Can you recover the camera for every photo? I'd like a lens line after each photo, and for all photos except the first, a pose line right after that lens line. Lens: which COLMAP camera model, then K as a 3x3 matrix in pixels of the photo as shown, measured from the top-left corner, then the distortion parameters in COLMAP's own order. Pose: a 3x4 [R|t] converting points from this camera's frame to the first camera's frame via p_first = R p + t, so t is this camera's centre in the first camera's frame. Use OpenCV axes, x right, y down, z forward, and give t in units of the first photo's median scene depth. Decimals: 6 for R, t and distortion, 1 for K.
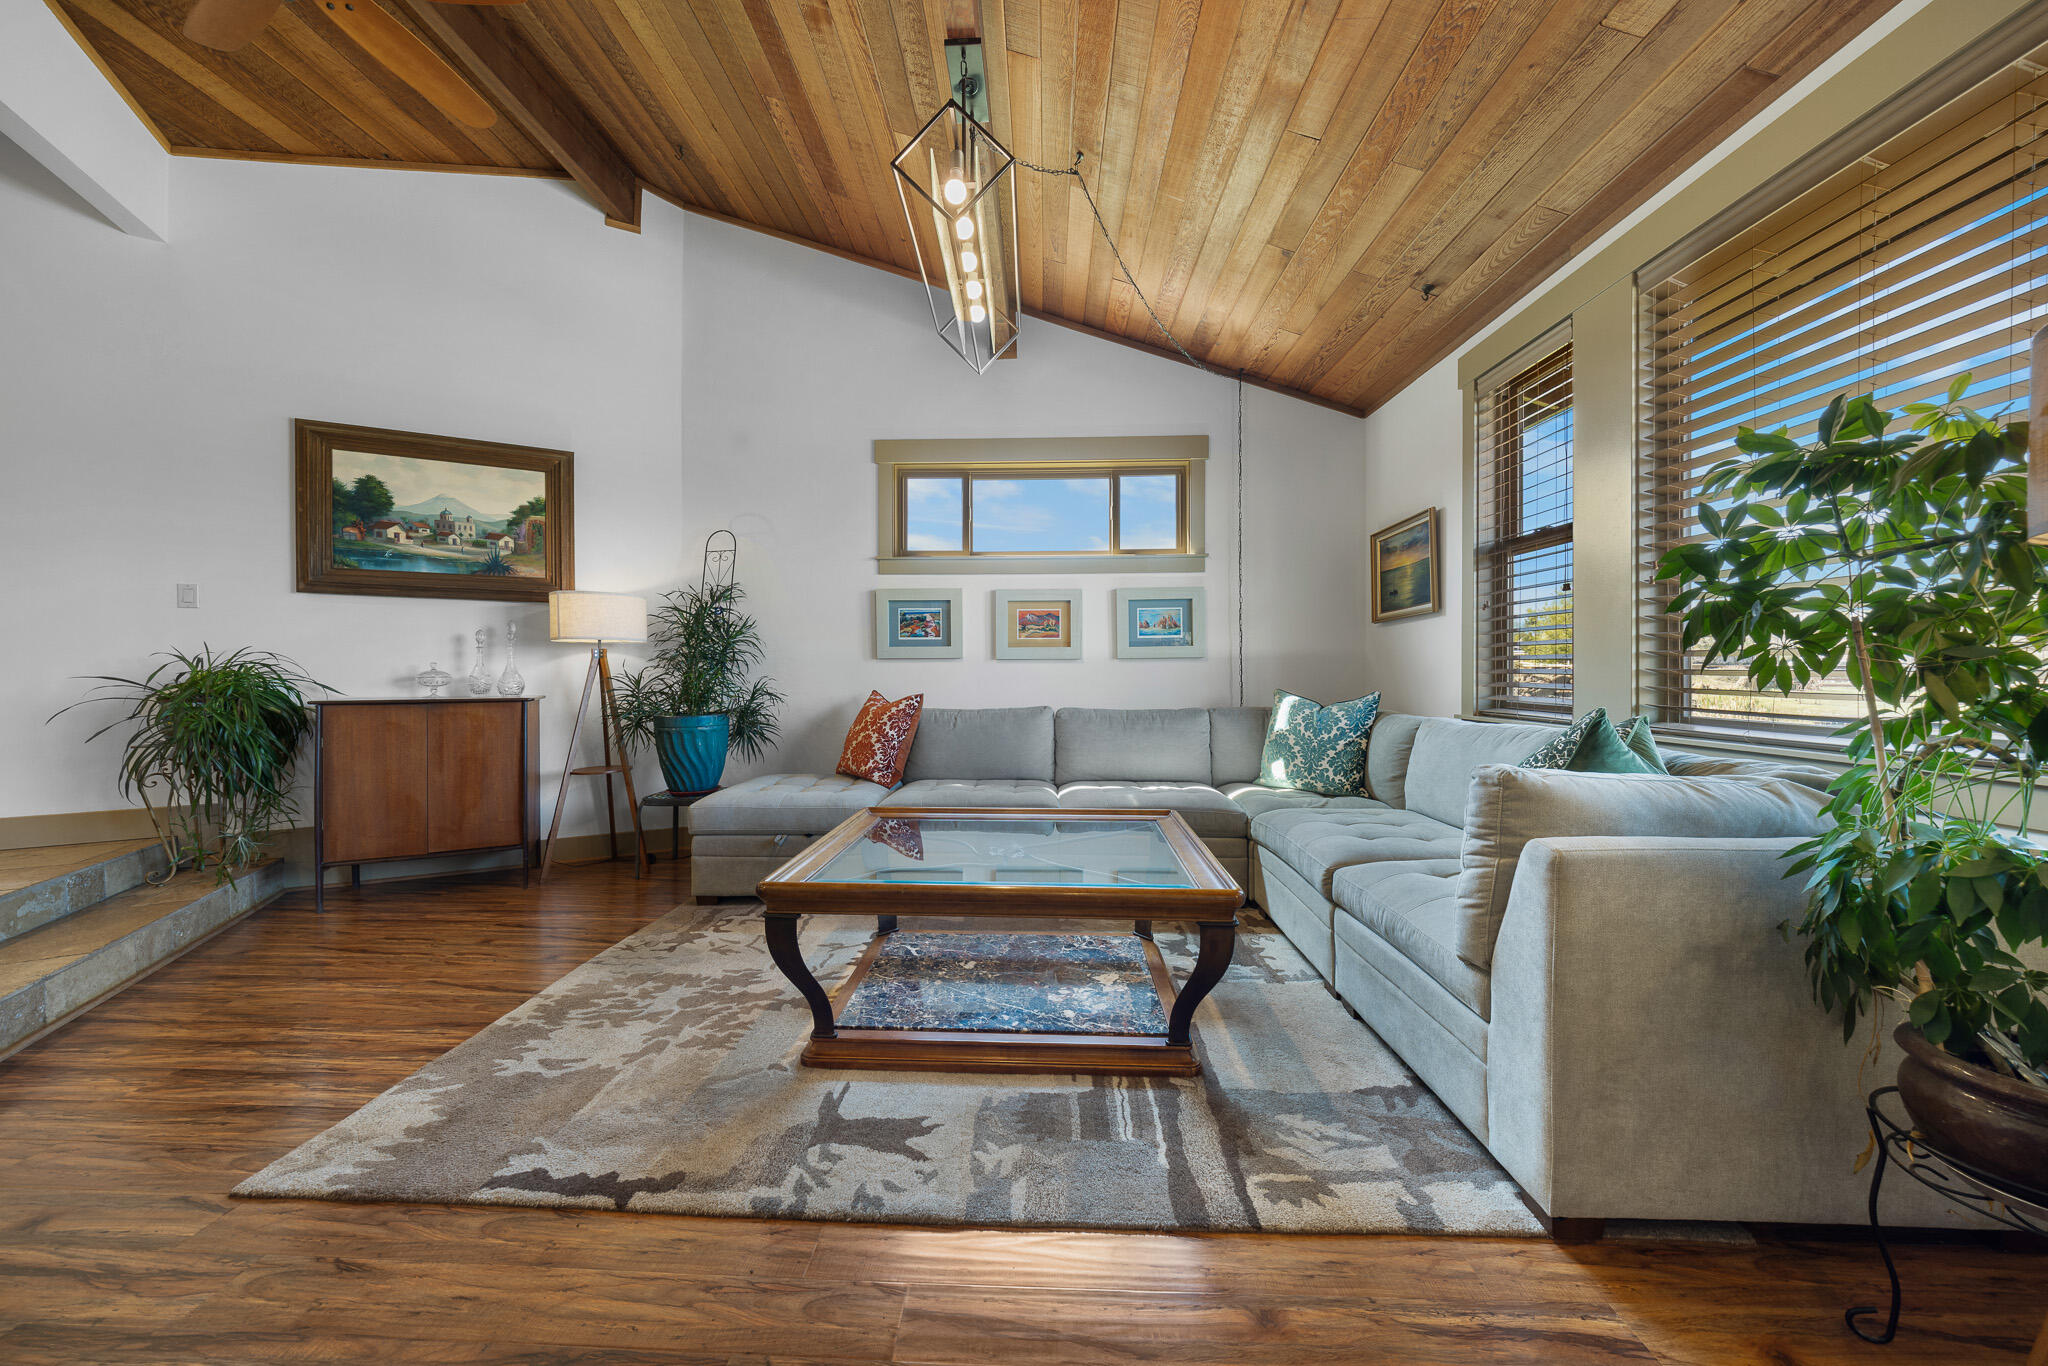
lens RADIAL K [[690.5, 0, 1020.4], [0, 690.5, 675.2], [0, 0, 1]] dist [-0.007597, 0.001073]
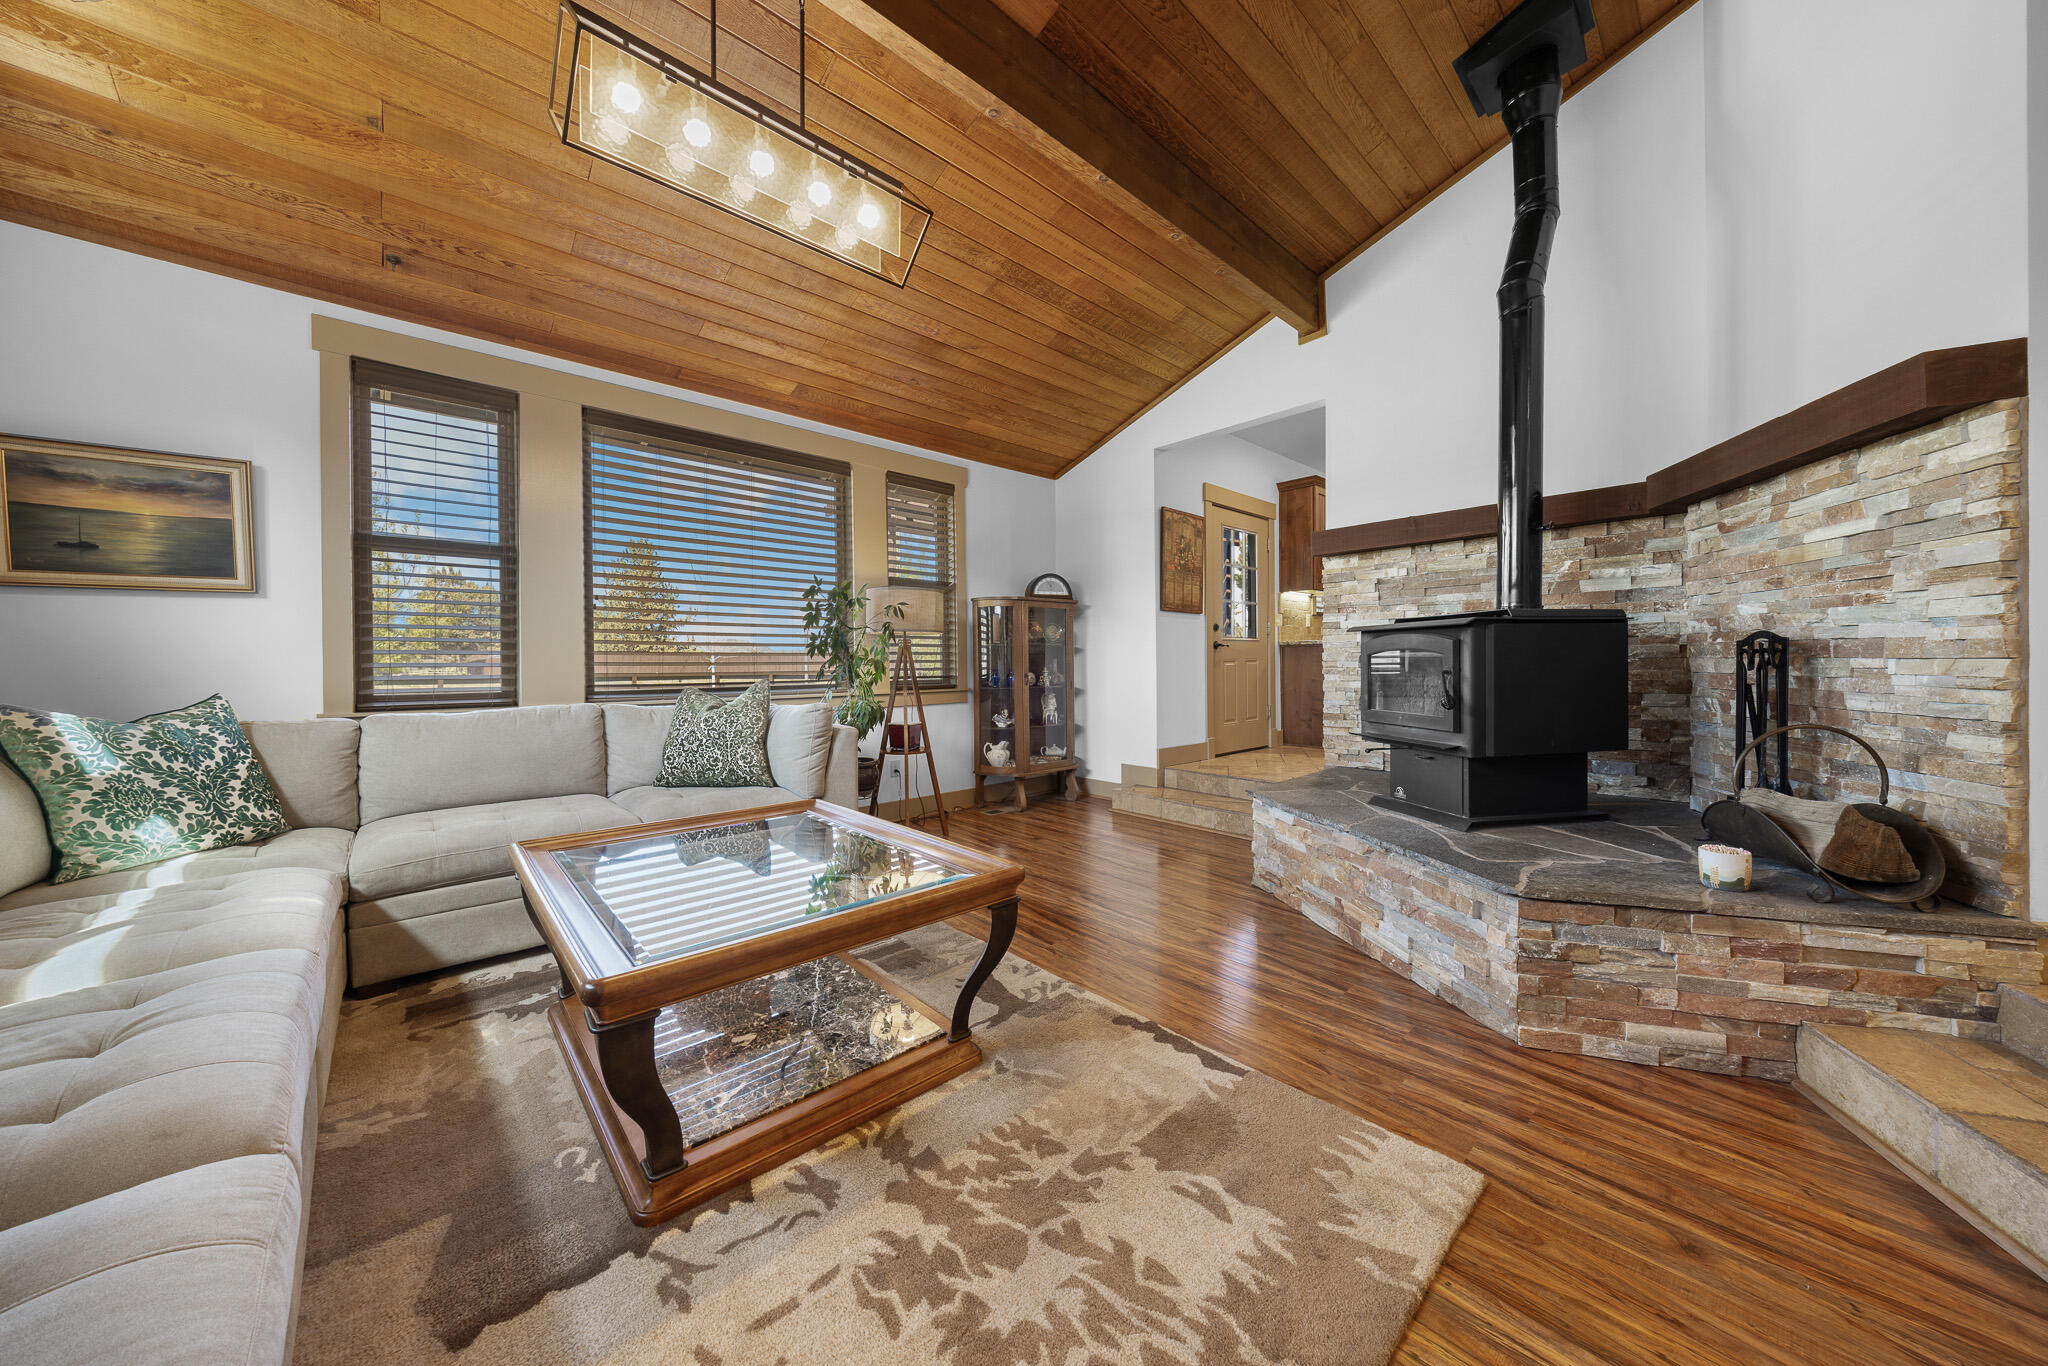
lens RADIAL K [[690.5, 0, 1023.6], [0, 690.5, 666.9], [0, 0, 1]] dist [-0.007597, 0.001073]
pose [[-0.704893, 0.001232, 0.709312, -0.671901], [0.015084, 0.999798, 0.013254, -0.001888], [-0.709153, 0.020042, -0.704770, 1.044169]]
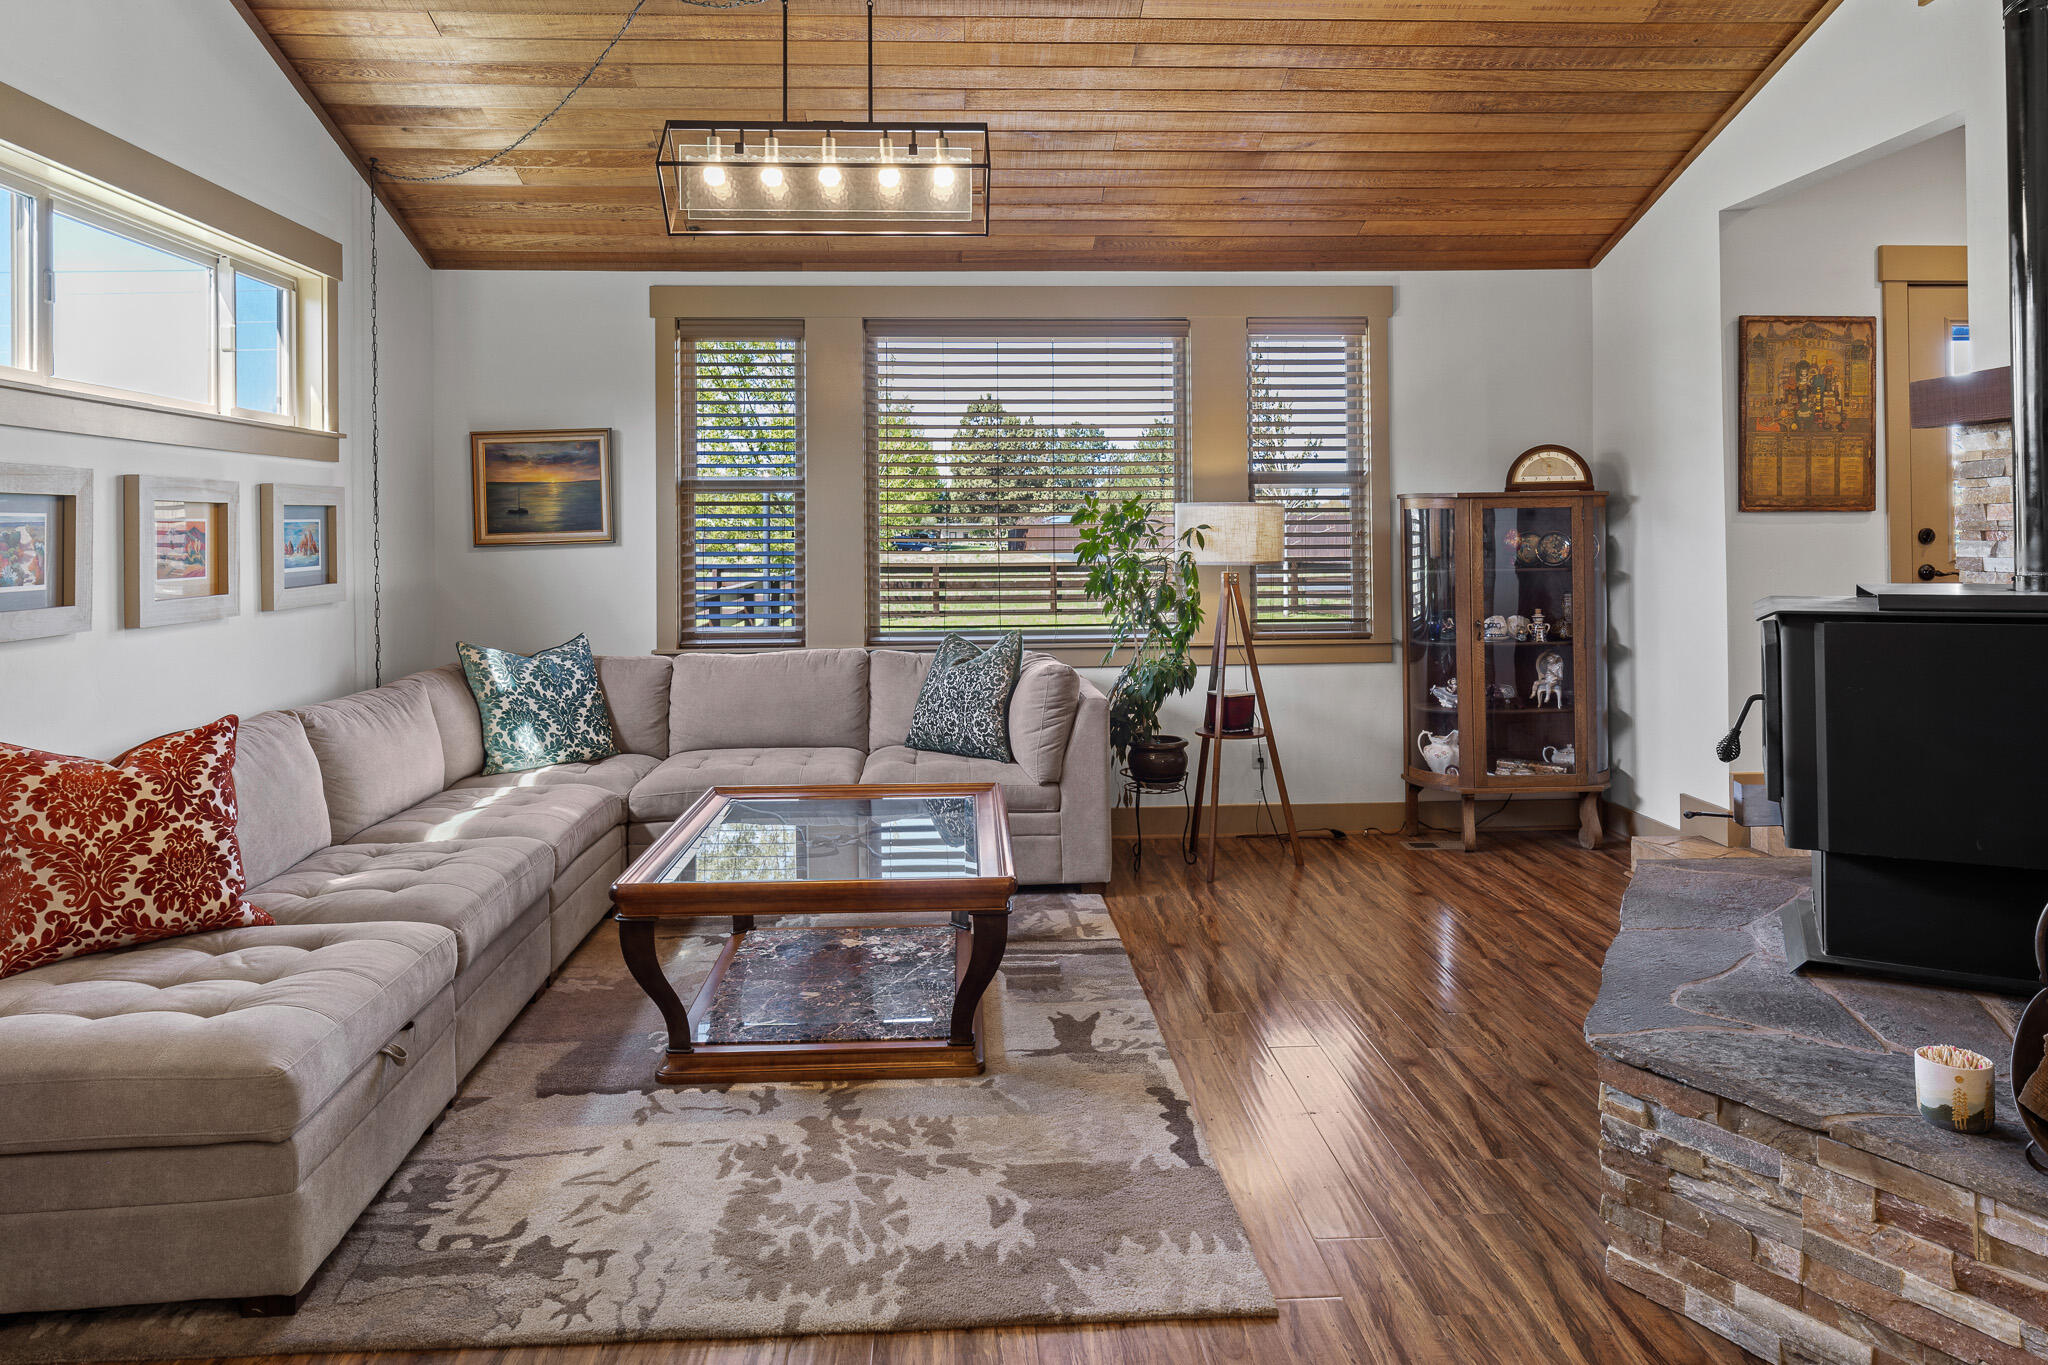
lens RADIAL K [[1317.1, 0, 1002.8], [0, 1317.1, 511.1], [0, 0, 1]] dist [0.014037, -0.005193]
pose [[-0.085300, 0.017569, 0.996200, -1.349849], [0.019904, 0.999675, -0.015926, -0.106729], [-0.996157, 0.018470, -0.085622, 0.708746]]
